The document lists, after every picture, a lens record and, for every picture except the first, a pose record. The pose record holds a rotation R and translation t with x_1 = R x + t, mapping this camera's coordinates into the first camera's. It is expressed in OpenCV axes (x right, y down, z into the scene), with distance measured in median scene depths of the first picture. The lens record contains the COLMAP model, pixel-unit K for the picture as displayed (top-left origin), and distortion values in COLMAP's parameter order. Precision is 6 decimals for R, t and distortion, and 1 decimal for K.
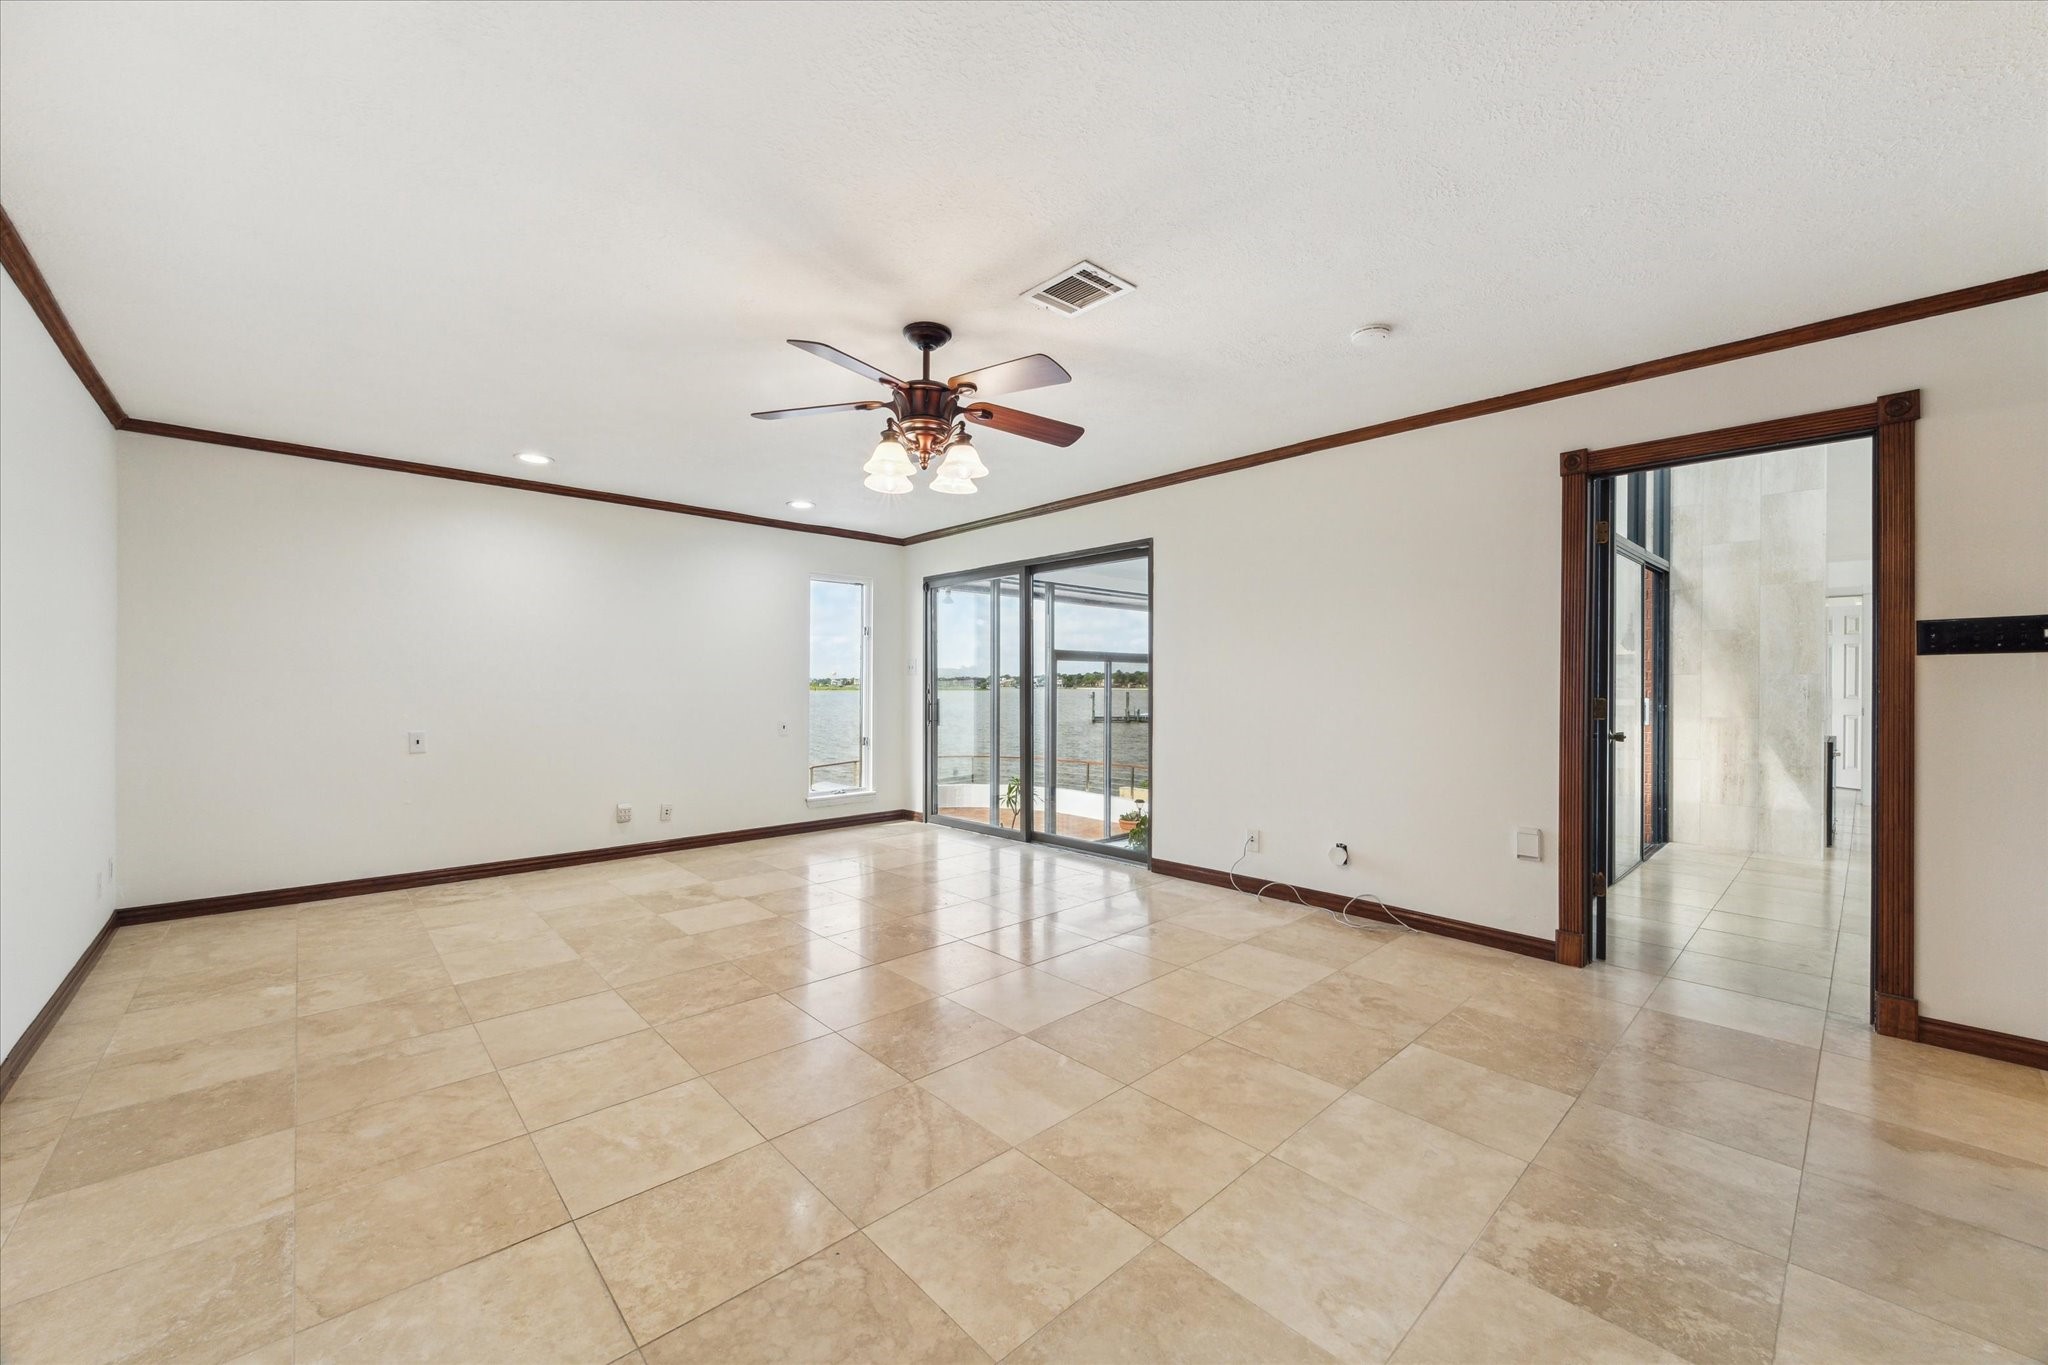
lens RADIAL K [[795.7, 0, 986.8], [0, 795.7, 686.0], [0, 0, 1]] dist [-0.000077, 0.000153]
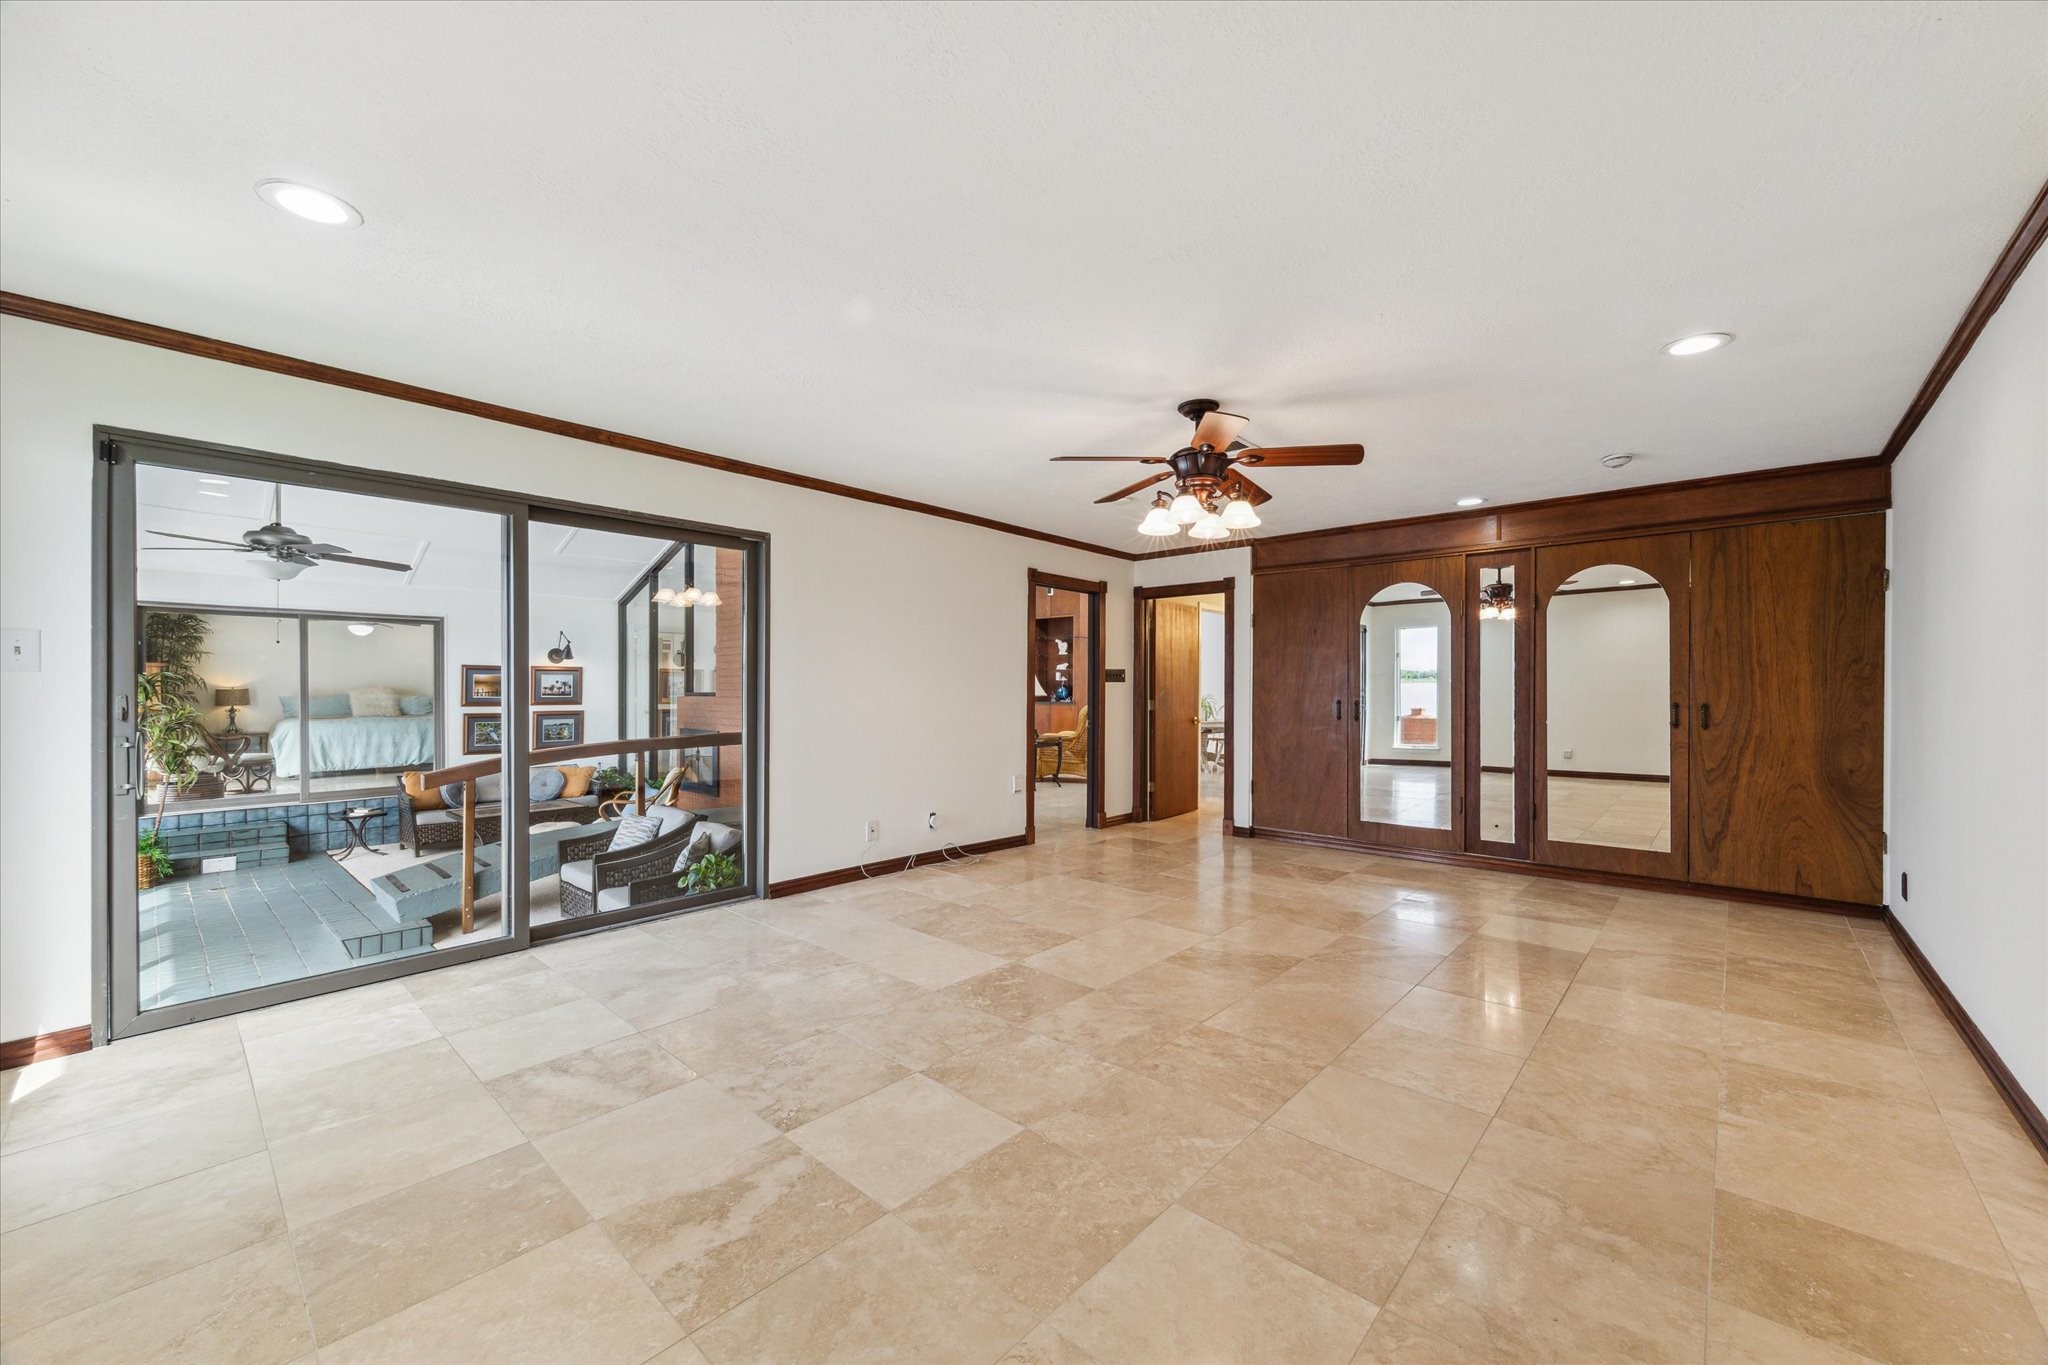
lens RADIAL K [[795.7, 0, 1022.0], [0, 795.7, 691.4], [0, 0, 1]] dist [-0.000077, 0.000153]
pose [[-0.123275, 0.000411, 0.992372, -1.206042], [0.004831, 0.999988, 0.000186, -0.005691], [-0.992361, 0.004817, -0.123276, 1.365117]]
